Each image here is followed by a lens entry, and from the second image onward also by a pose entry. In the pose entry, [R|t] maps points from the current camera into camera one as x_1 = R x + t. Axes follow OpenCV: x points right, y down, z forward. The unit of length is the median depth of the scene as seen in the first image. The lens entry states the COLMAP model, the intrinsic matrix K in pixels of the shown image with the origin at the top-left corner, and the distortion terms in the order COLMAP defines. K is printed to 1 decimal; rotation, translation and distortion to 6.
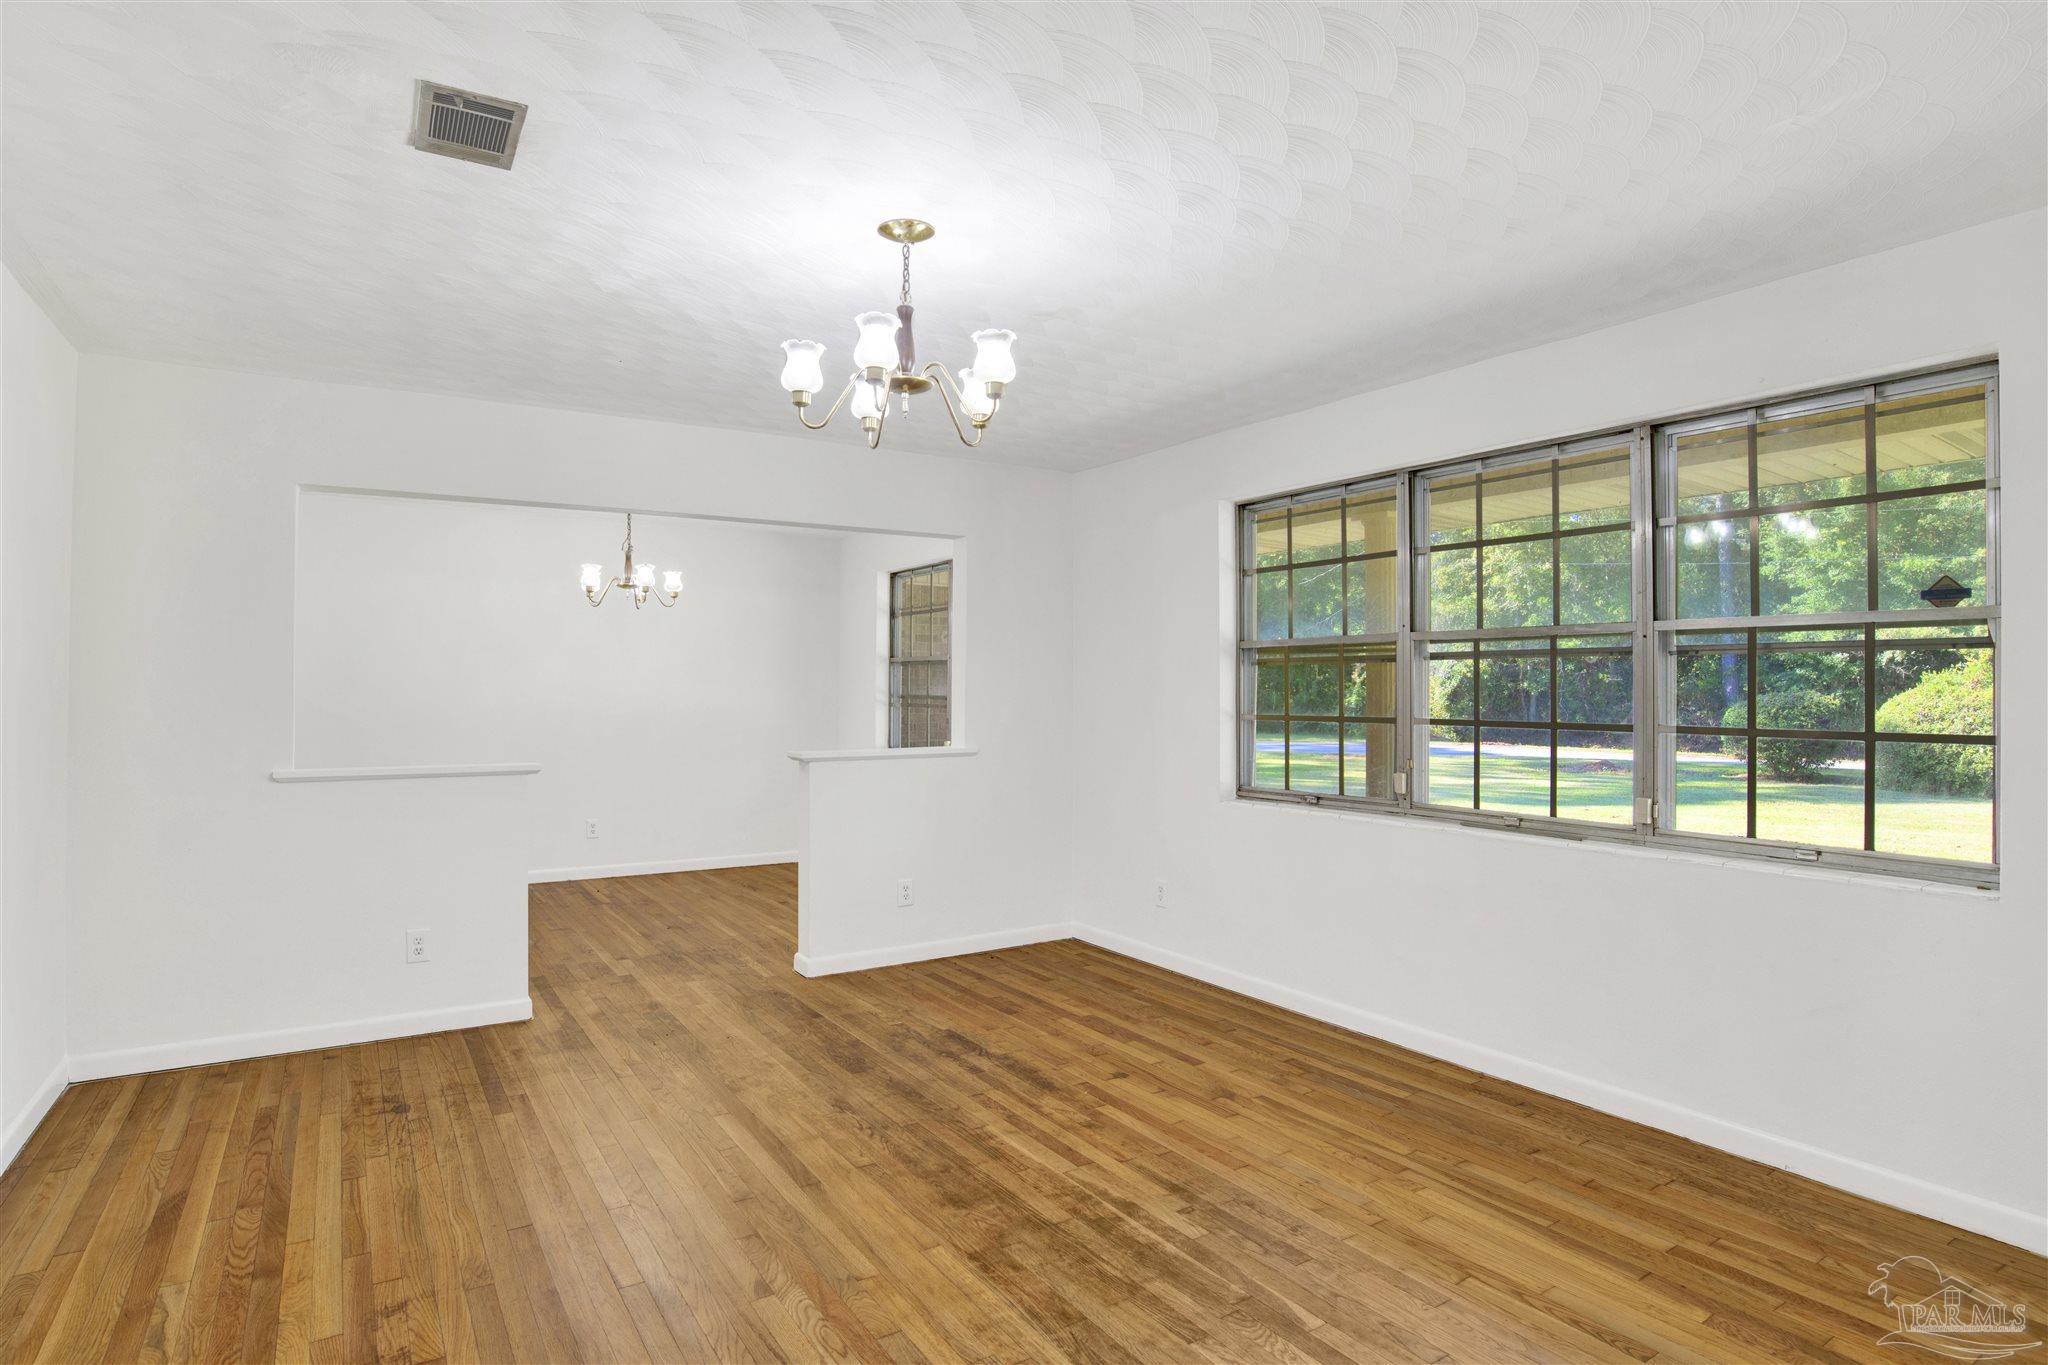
lens RADIAL K [[1086.8, 0, 1024.0], [0, 1086.8, 682.5], [0, 0, 1]] dist [-0.066905, 0.026978]
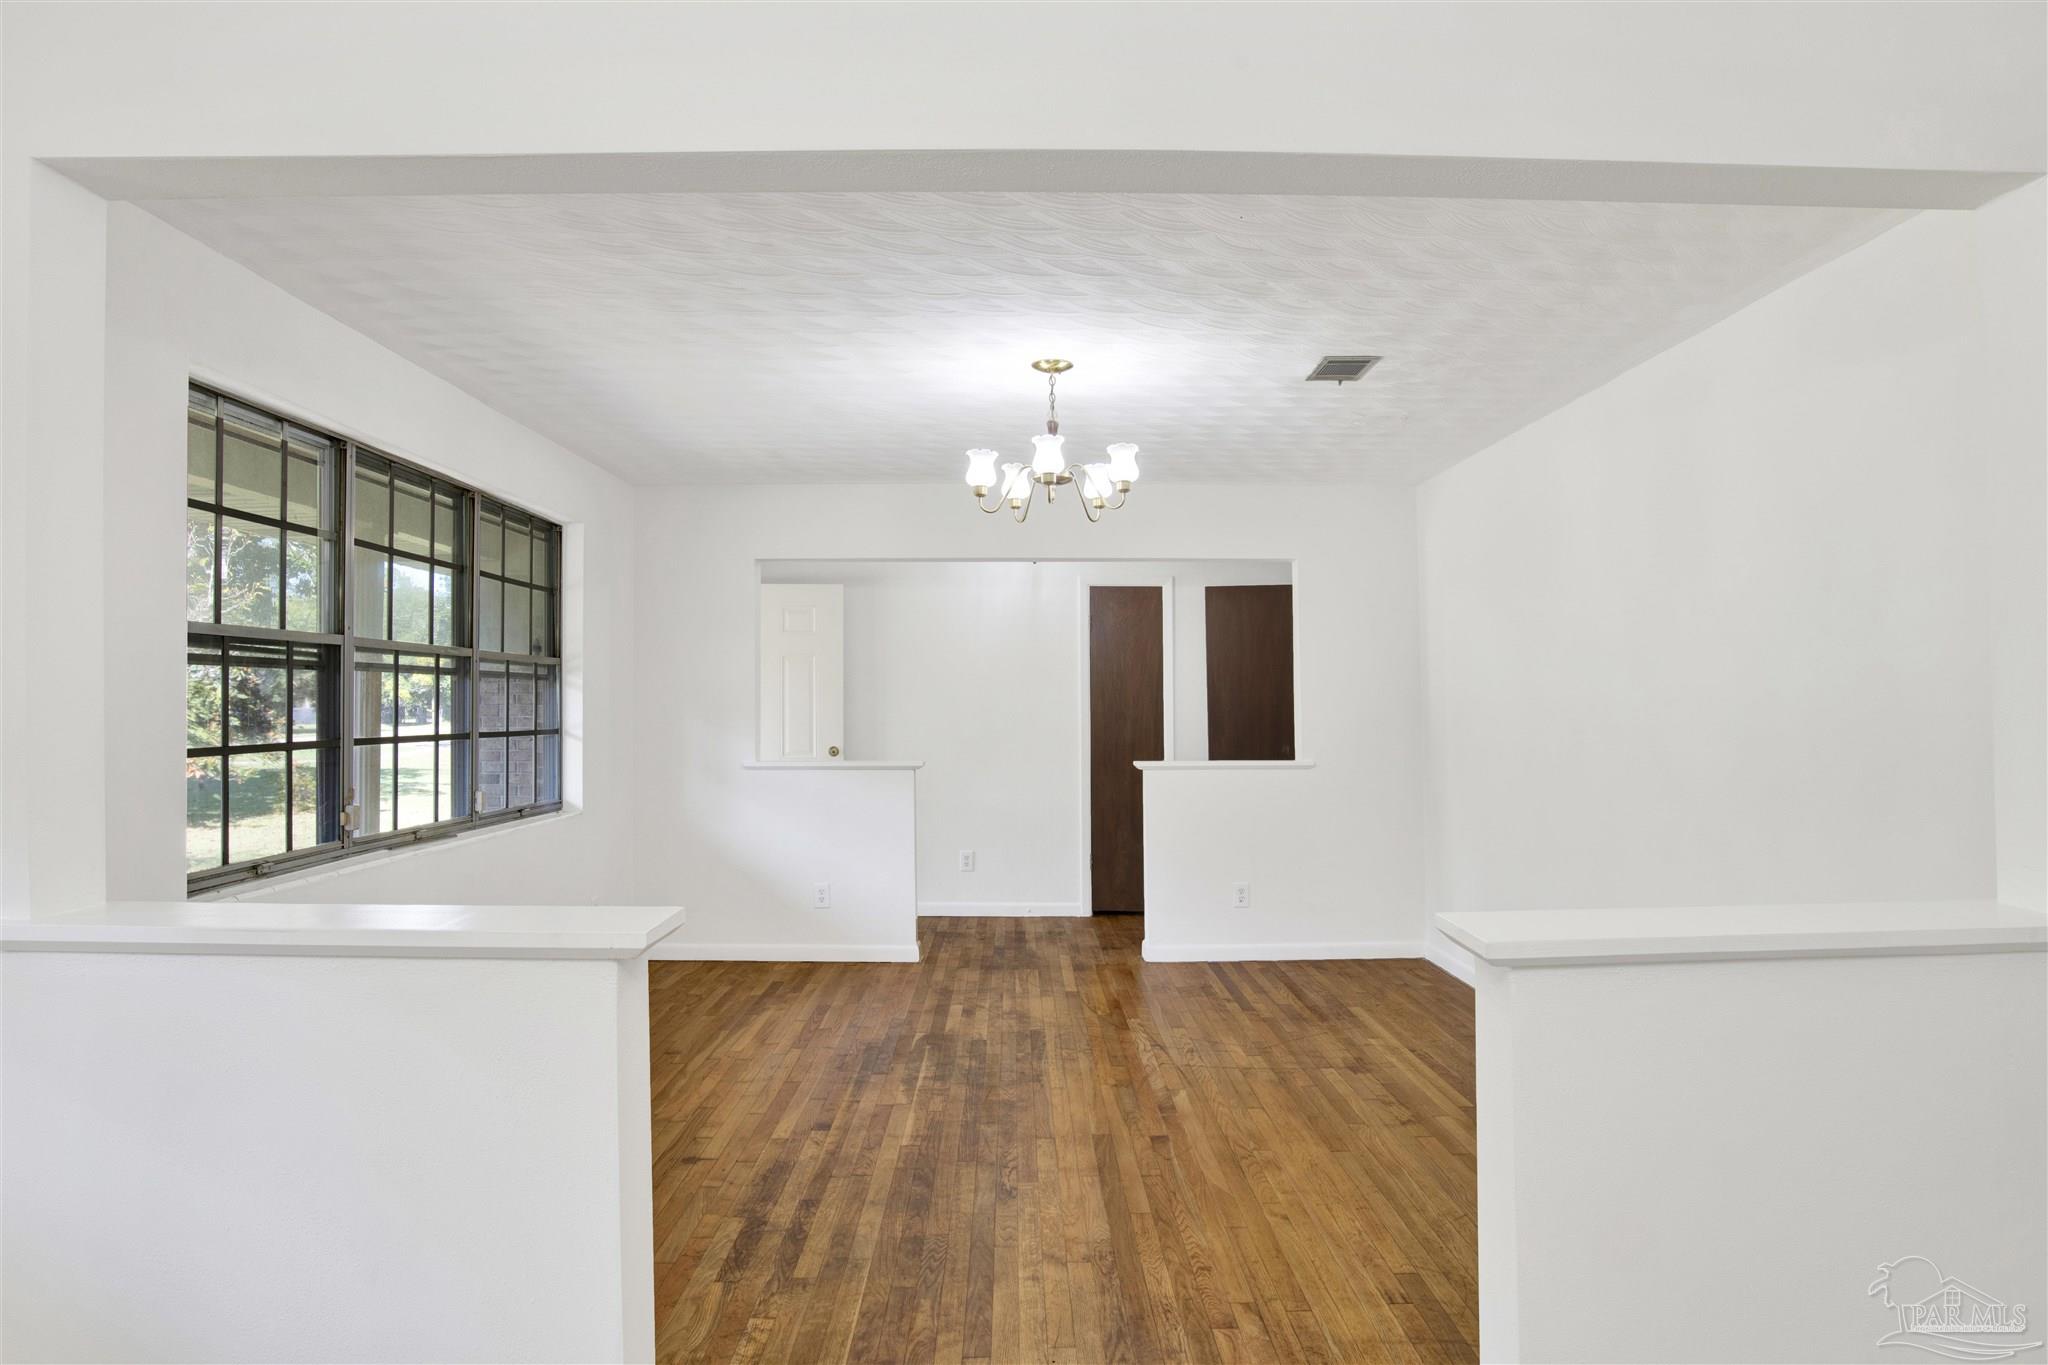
lens RADIAL K [[1179.7, 0, 1024.0], [0, 1179.7, 682.5], [0, 0, 1]] dist [-0.047958, 0.001698]
pose [[-0.843253, 0.009407, 0.537434, -0.622751], [-0.004451, 0.999690, -0.024482, 0.009422], [-0.537498, -0.023036, -0.842950, 1.625330]]
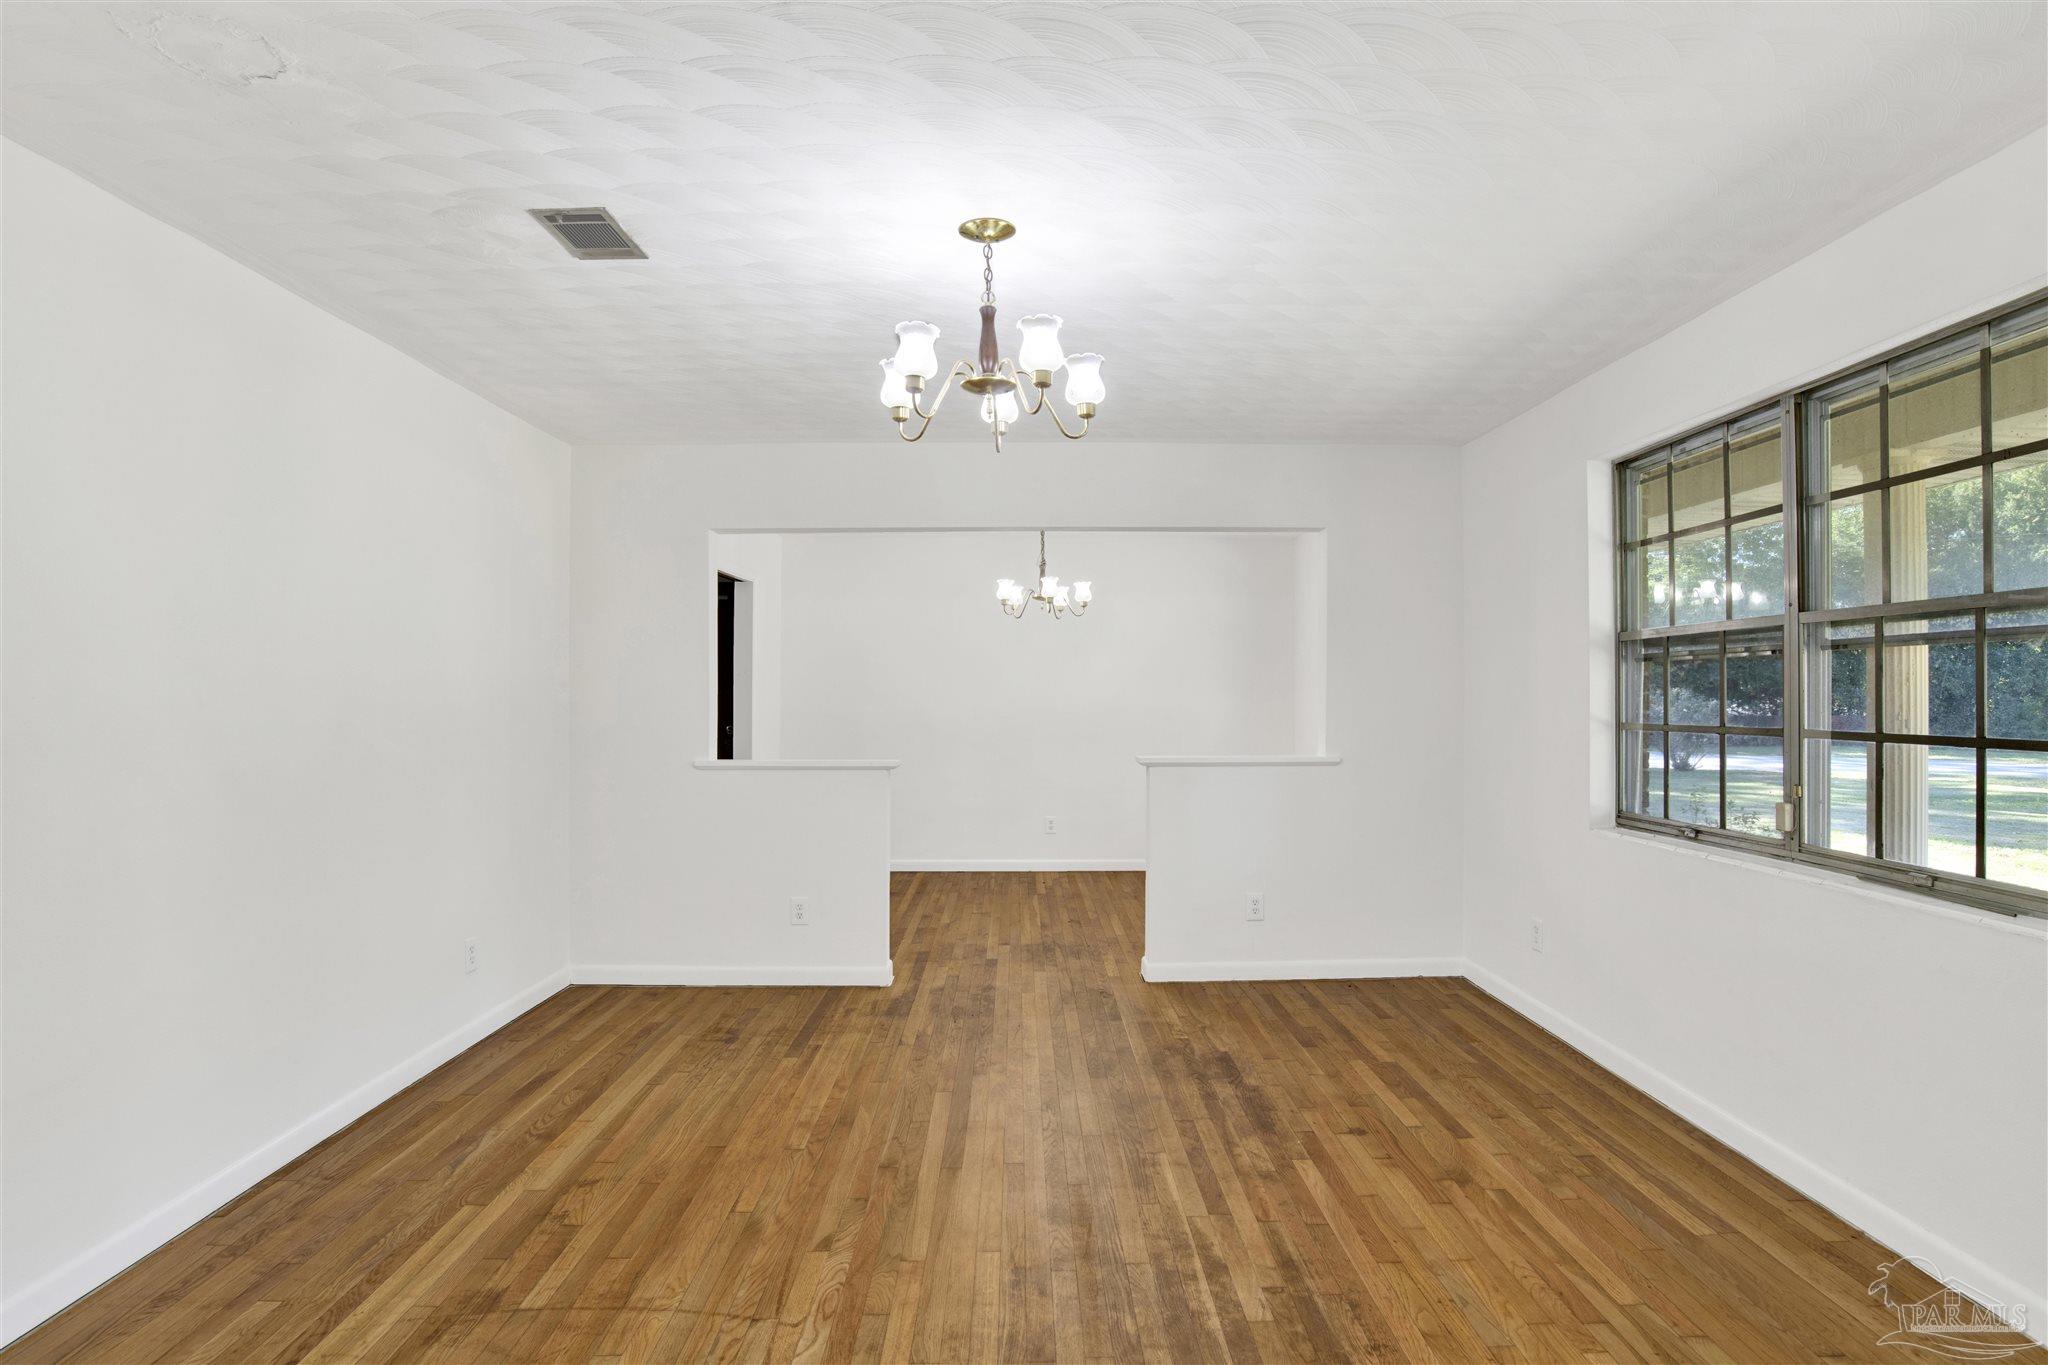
lens RADIAL K [[1092.4, 0, 1032.4], [0, 1092.4, 695.3], [0, 0, 1]] dist [-0.068382, 0.028865]
pose [[0.845761, -0.005602, -0.533533, 0.331729], [0.008909, 0.999954, 0.003623, 0.002704], [0.533488, -0.007817, 0.845771, 0.117272]]
